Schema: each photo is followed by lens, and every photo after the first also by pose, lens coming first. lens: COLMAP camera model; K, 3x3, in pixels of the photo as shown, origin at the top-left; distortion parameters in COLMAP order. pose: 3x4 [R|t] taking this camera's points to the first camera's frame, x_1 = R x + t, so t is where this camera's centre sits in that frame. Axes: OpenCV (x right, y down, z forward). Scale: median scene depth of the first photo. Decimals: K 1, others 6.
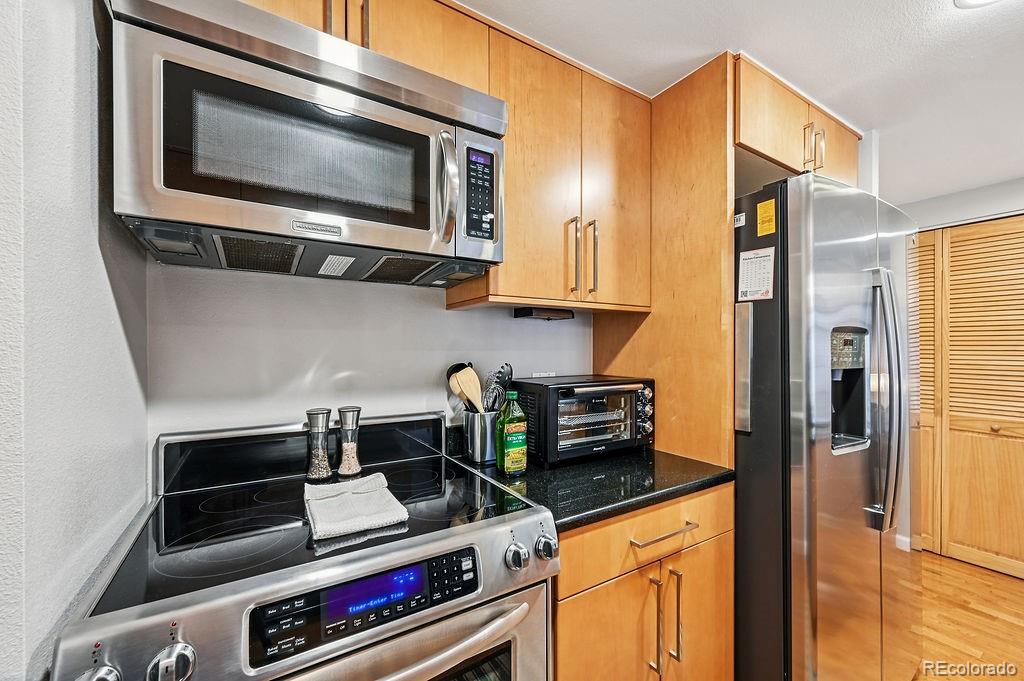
lens RADIAL K [[409.5, 0, 514.9], [0, 409.5, 337.1], [0, 0, 1]] dist [-0.000379, -0.000059]
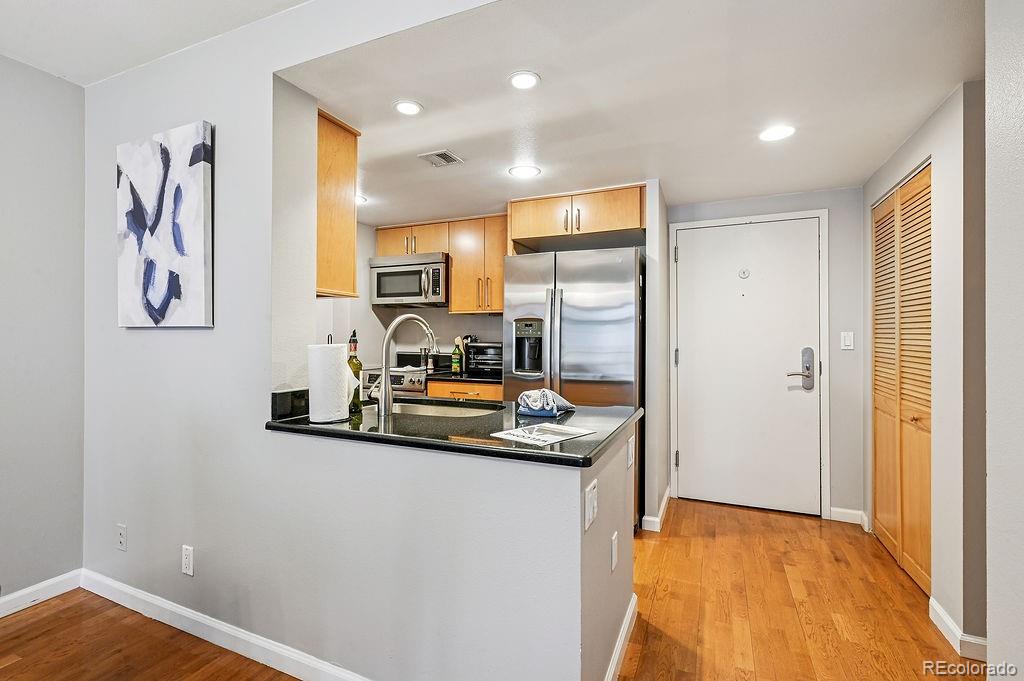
lens RADIAL K [[455.3, 0, 512.0], [0, 455.3, 340.5], [0, 0, 1]] dist [-0.000683, -0.000061]
pose [[0.553293, 0.004998, -0.832972, 3.545945], [0.006413, 0.999927, 0.010260, 0.089527], [0.832962, -0.011019, 0.553220, -0.552077]]
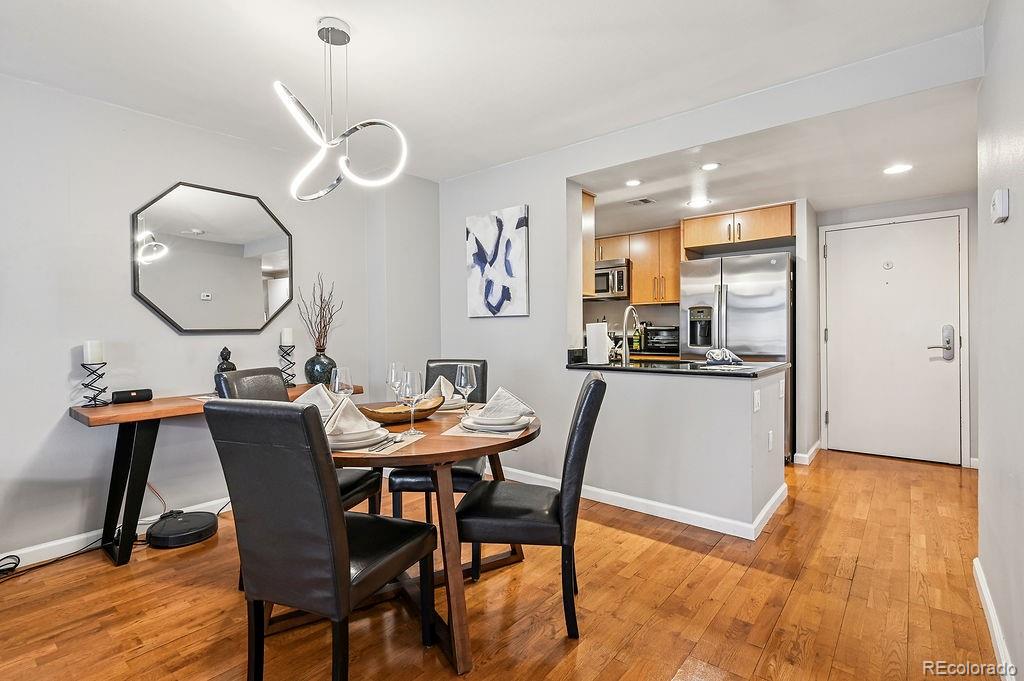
lens RADIAL K [[484.6, 0, 512.0], [0, 484.6, 340.5], [0, 0, 1]] dist [0.000030, 0.000180]
pose [[0.312571, 0.012315, -0.949815, 4.775739], [0.020742, 0.999589, 0.019786, 0.160607], [0.949668, -0.025886, 0.312187, -1.833913]]
